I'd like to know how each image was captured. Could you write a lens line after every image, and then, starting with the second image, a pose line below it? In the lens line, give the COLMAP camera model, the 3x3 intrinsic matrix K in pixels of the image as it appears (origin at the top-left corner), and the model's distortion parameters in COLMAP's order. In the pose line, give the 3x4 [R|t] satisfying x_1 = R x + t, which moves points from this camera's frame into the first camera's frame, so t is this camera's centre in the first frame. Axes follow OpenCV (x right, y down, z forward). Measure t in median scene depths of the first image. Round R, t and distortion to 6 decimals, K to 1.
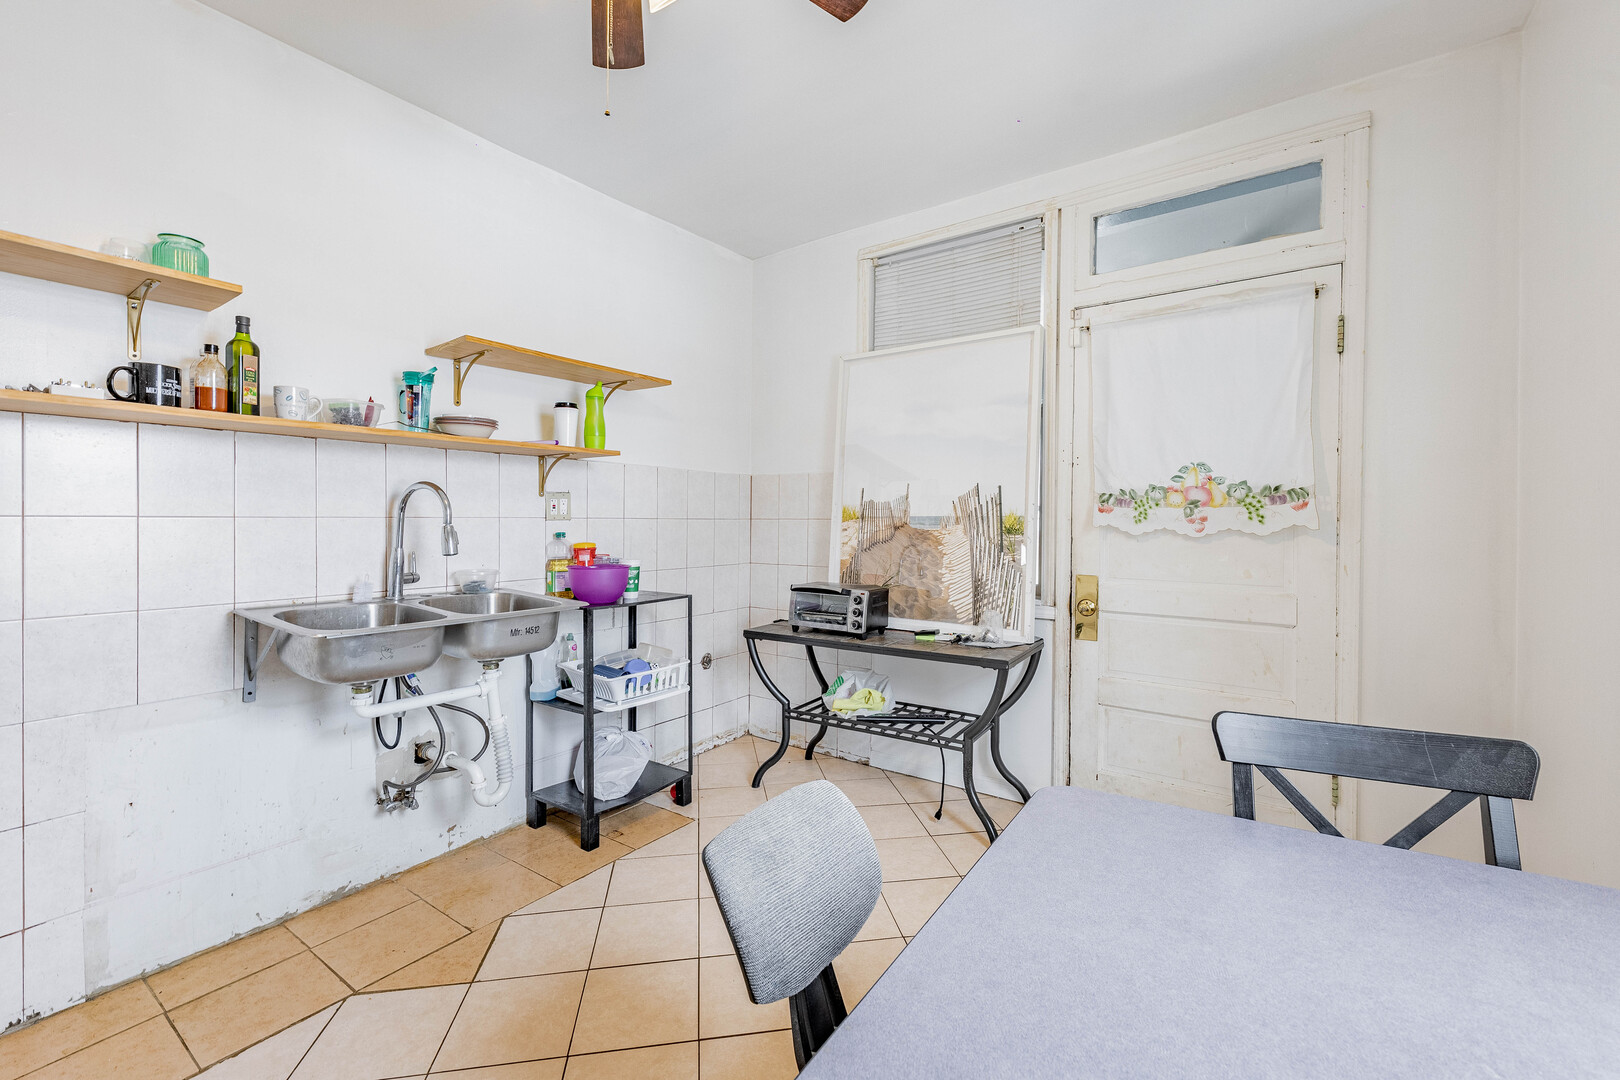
lens RADIAL K [[668.8, 0, 821.1], [0, 668.8, 523.7], [0, 0, 1]] dist [0.001811, 0.000242]
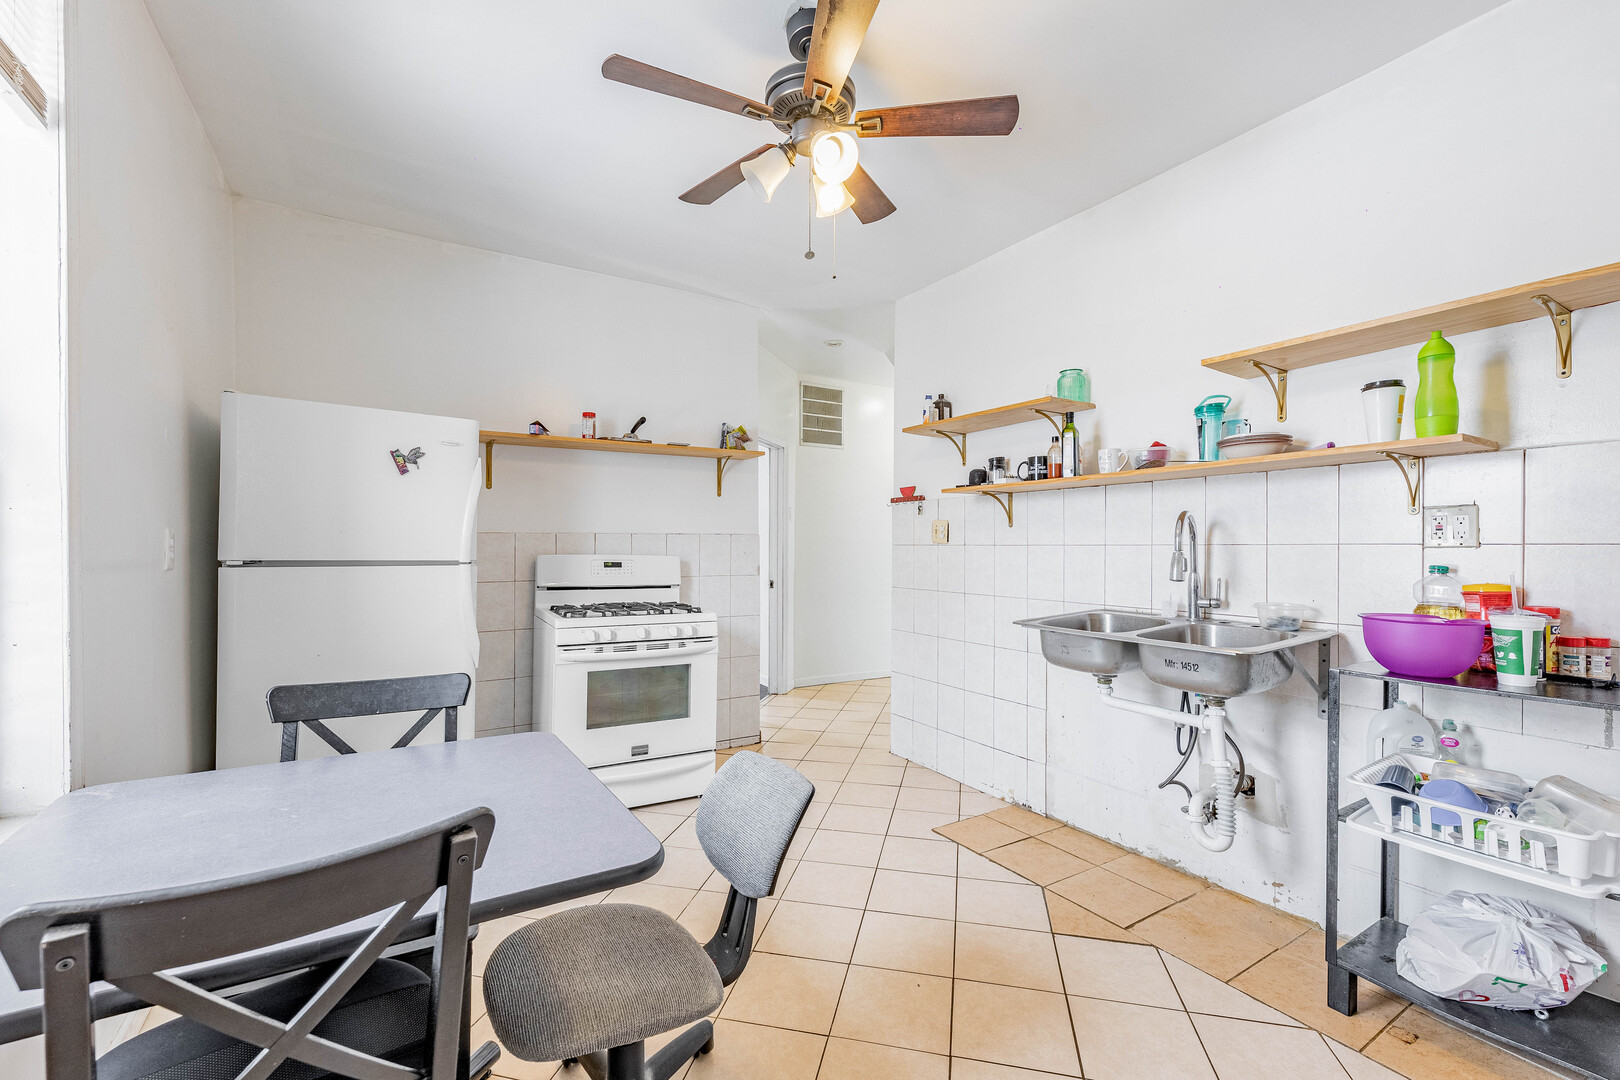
lens RADIAL K [[671.2, 0, 810.0], [0, 671.2, 540.0], [0, 0, 1]] dist [0.000304, 0.000143]
pose [[-0.400007, -0.009228, -0.916466, 0.488808], [-0.002785, 0.999957, -0.008853, -0.004665], [0.916508, -0.000989, -0.400016, 0.696542]]
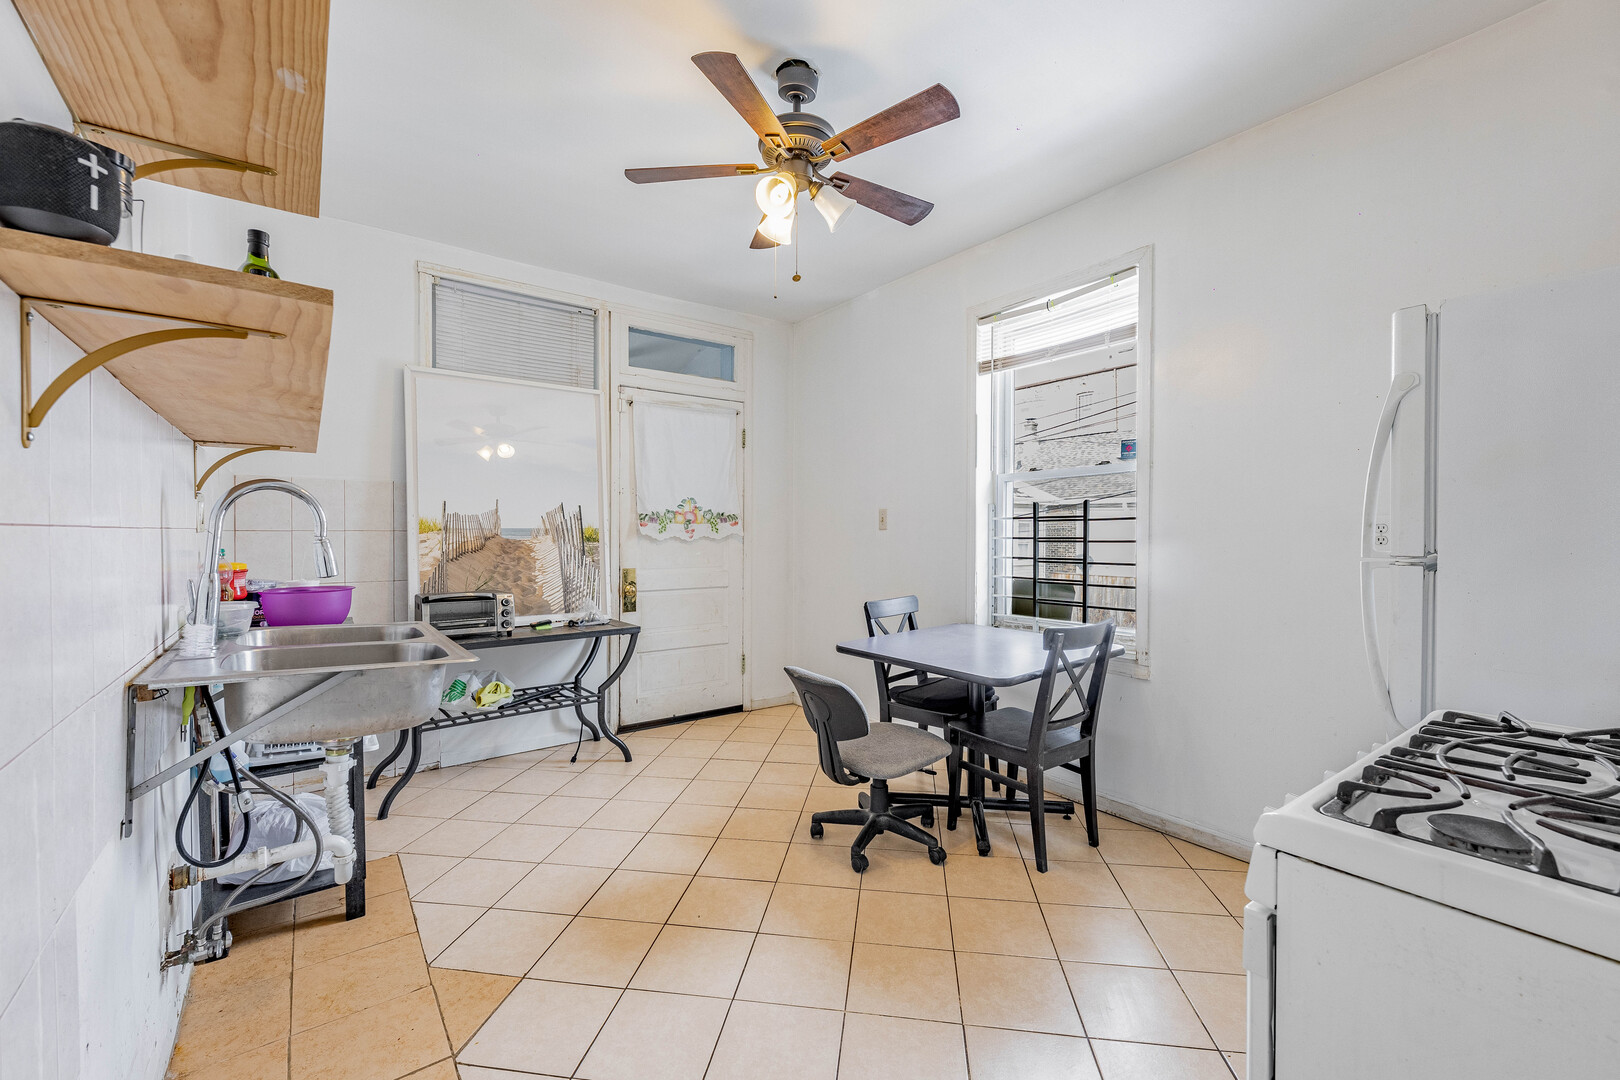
lens RADIAL K [[671.2, 0, 810.0], [0, 671.2, 540.0], [0, 0, 1]] dist [0.000304, 0.000143]
pose [[0.304690, -0.016645, 0.952306, -0.888133], [0.003085, 0.999859, 0.016489, -0.009078], [-0.952446, -0.002087, 0.304699, 0.165173]]
